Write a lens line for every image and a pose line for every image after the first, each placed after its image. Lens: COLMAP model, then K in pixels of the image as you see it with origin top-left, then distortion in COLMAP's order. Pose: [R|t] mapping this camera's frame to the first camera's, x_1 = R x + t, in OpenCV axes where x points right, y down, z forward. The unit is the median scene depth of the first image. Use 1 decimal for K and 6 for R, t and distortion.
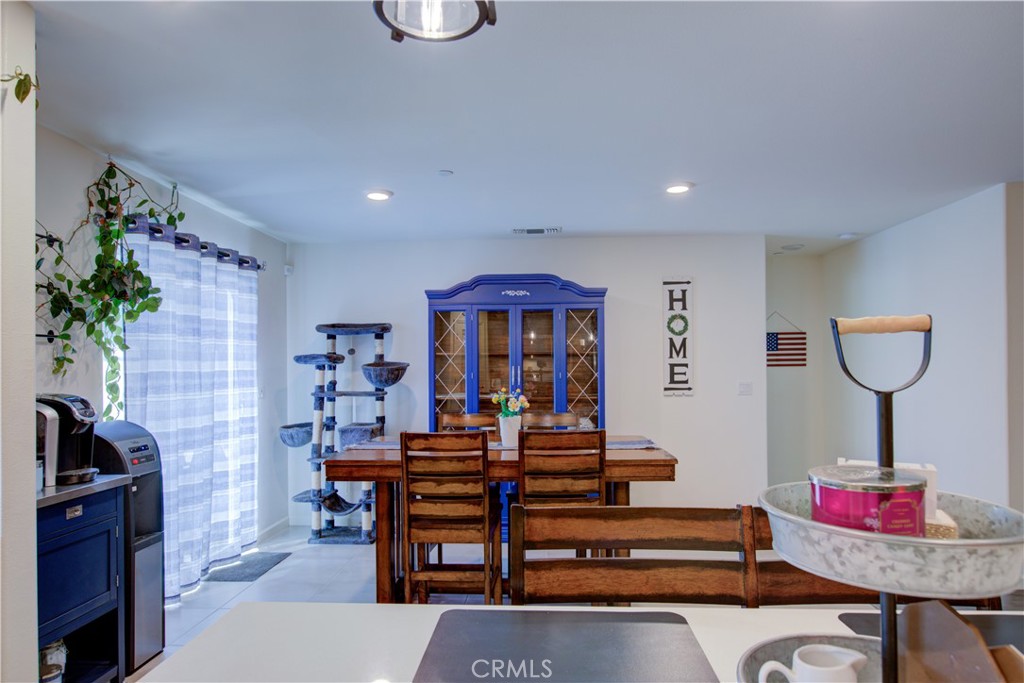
lens RADIAL K [[613.8, 0, 526.4], [0, 613.8, 363.3], [0, 0, 1]] dist [-0.016499, 0.001063]
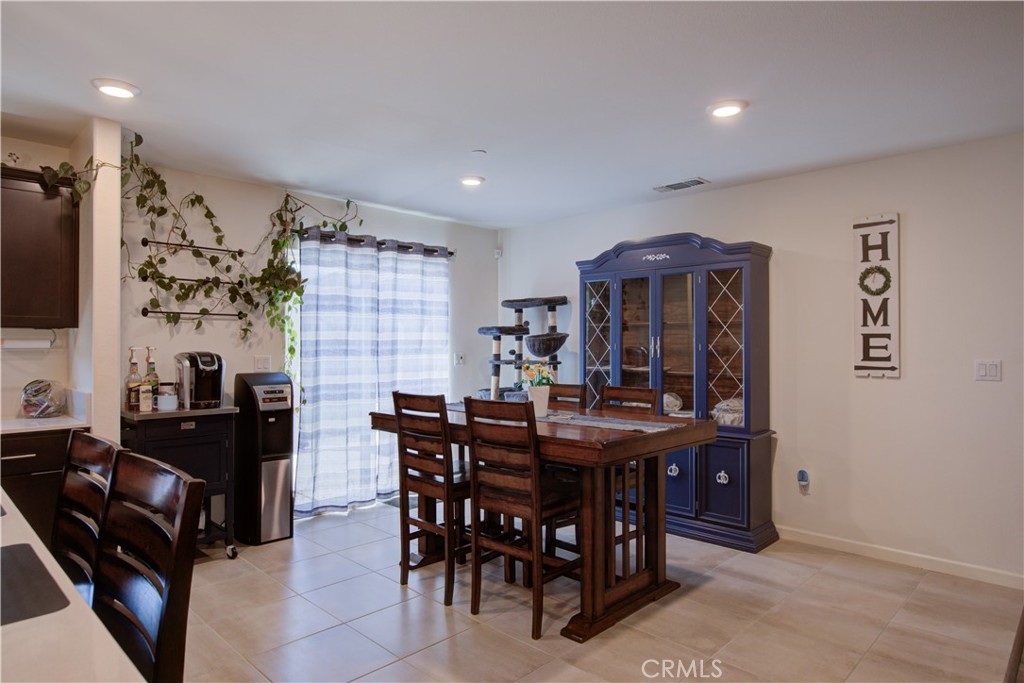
lens RADIAL K [[612.4, 0, 516.0], [0, 612.4, 340.0], [0, 0, 1]] dist [-0.015186, 0.001576]
pose [[0.747824, 0.003452, -0.663888, 0.434879], [-0.001842, 0.999993, 0.003124, 0.006988], [0.663894, -0.001114, 0.747826, 0.174712]]
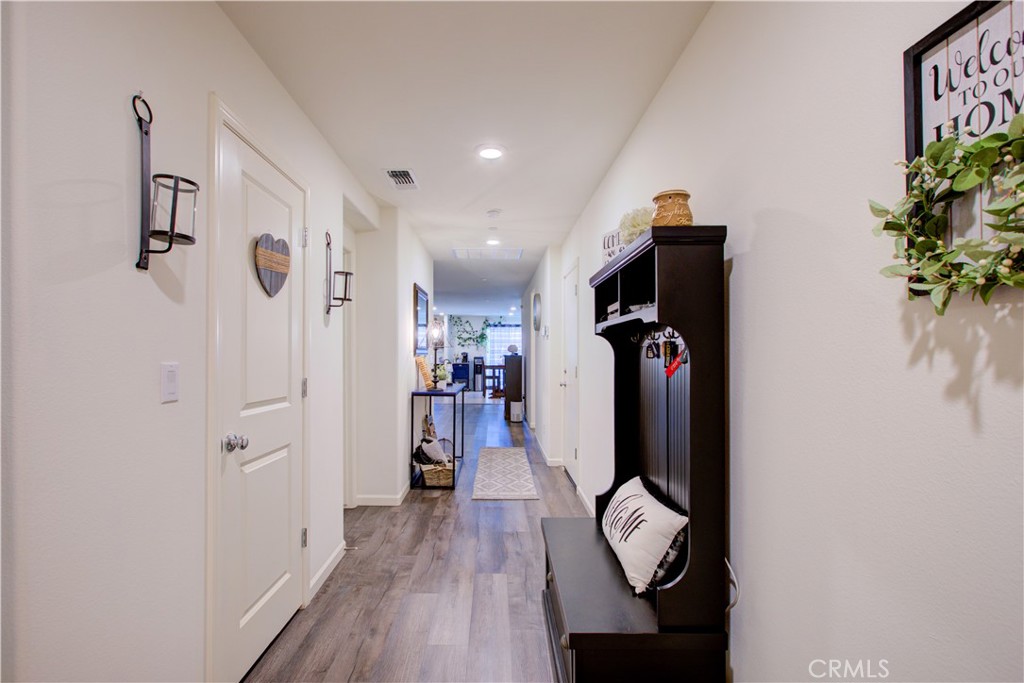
lens RADIAL K [[476.4, 0, 511.0], [0, 476.4, 346.0], [0, 0, 1]] dist [0.001131, 0.000788]
pose [[0.075135, -0.004634, -0.997163, 2.785165], [0.007451, 0.999964, -0.004085, -0.000419], [0.997146, -0.007123, 0.075167, 0.554623]]
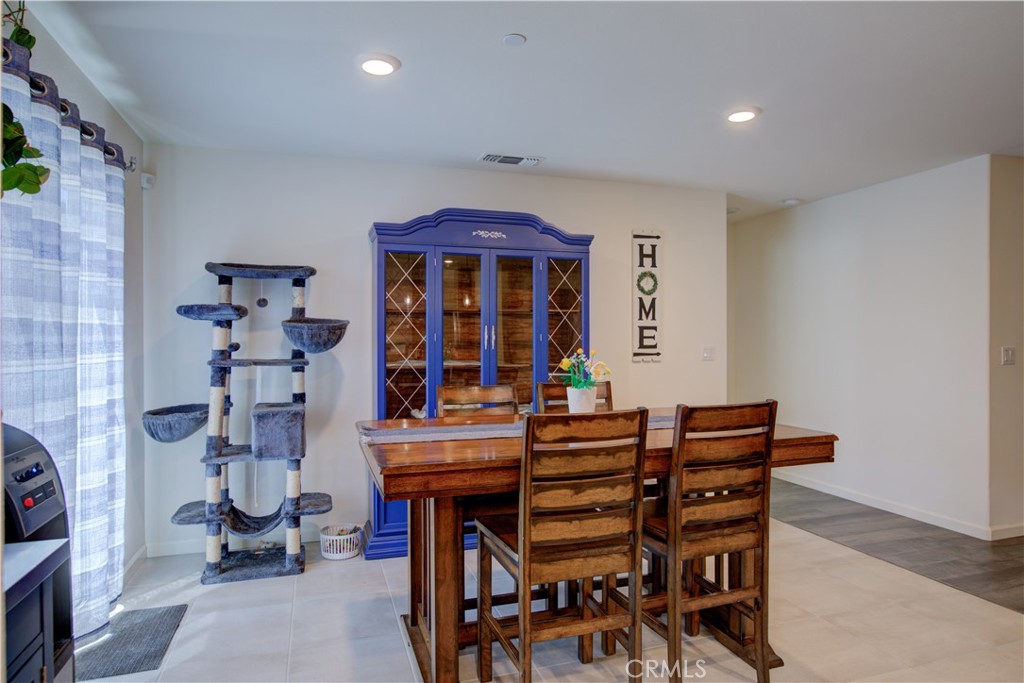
lens RADIAL K [[600.6, 0, 520.5], [0, 600.6, 339.2], [0, 0, 1]] dist [-0.013868, 0.000378]
pose [[0.933786, 0.005225, 0.357793, -0.258882], [-0.006700, 0.999973, 0.002883, 0.019447], [-0.357768, -0.005090, 0.933797, 0.253710]]
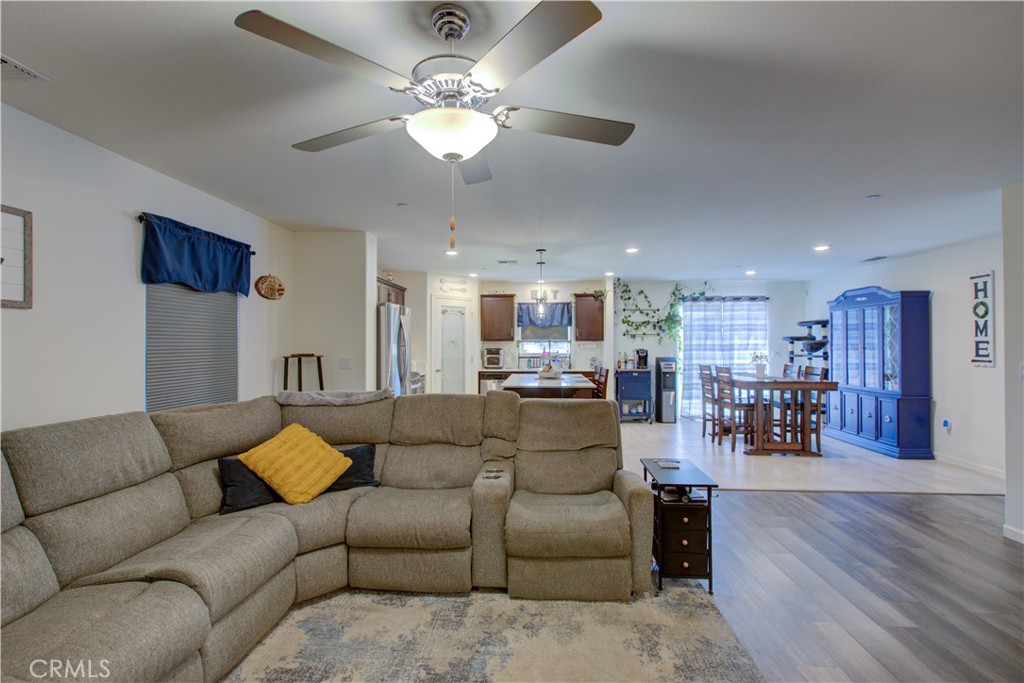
lens RADIAL K [[481.2, 0, 509.8], [0, 481.2, 340.2], [0, 0, 1]] dist [-0.003104, 0.000475]
pose [[-0.017486, 0.000661, -0.999847, 1.318096], [0.006978, 0.999976, 0.000539, -0.008880], [0.999823, -0.006968, -0.017490, 0.057041]]
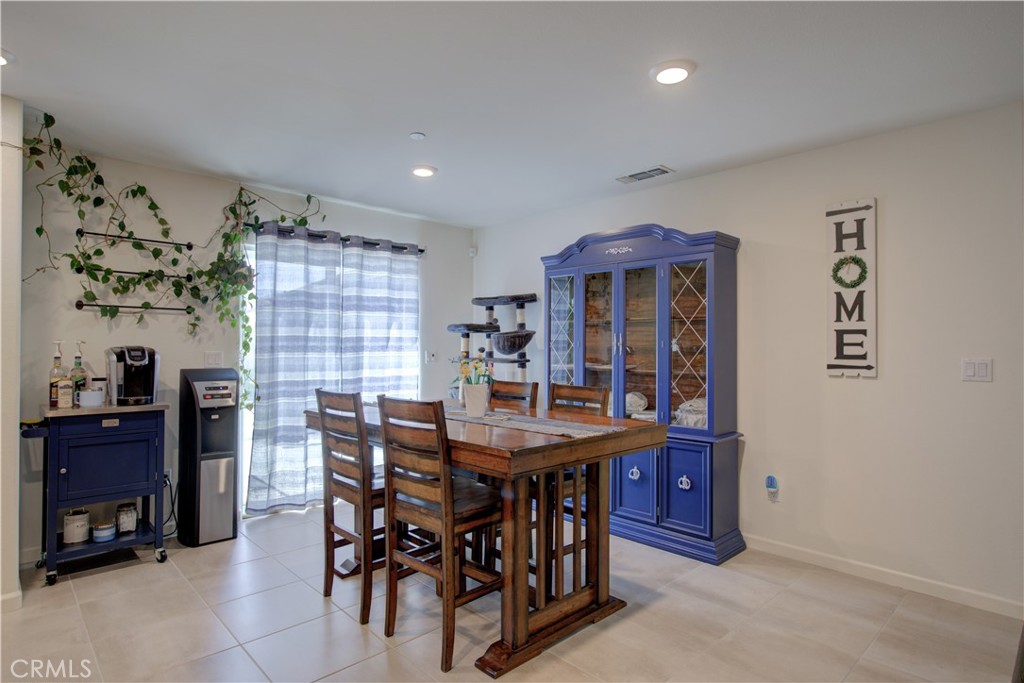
lens RADIAL K [[555.5, 0, 513.2], [0, 555.5, 341.1], [0, 0, 1]] dist [-0.004912, -0.001197]
pose [[0.722464, 0.004860, -0.691392, 0.425800], [-0.005766, 0.999983, 0.001004, 0.015497], [0.691385, 0.003261, 0.722479, 0.319062]]
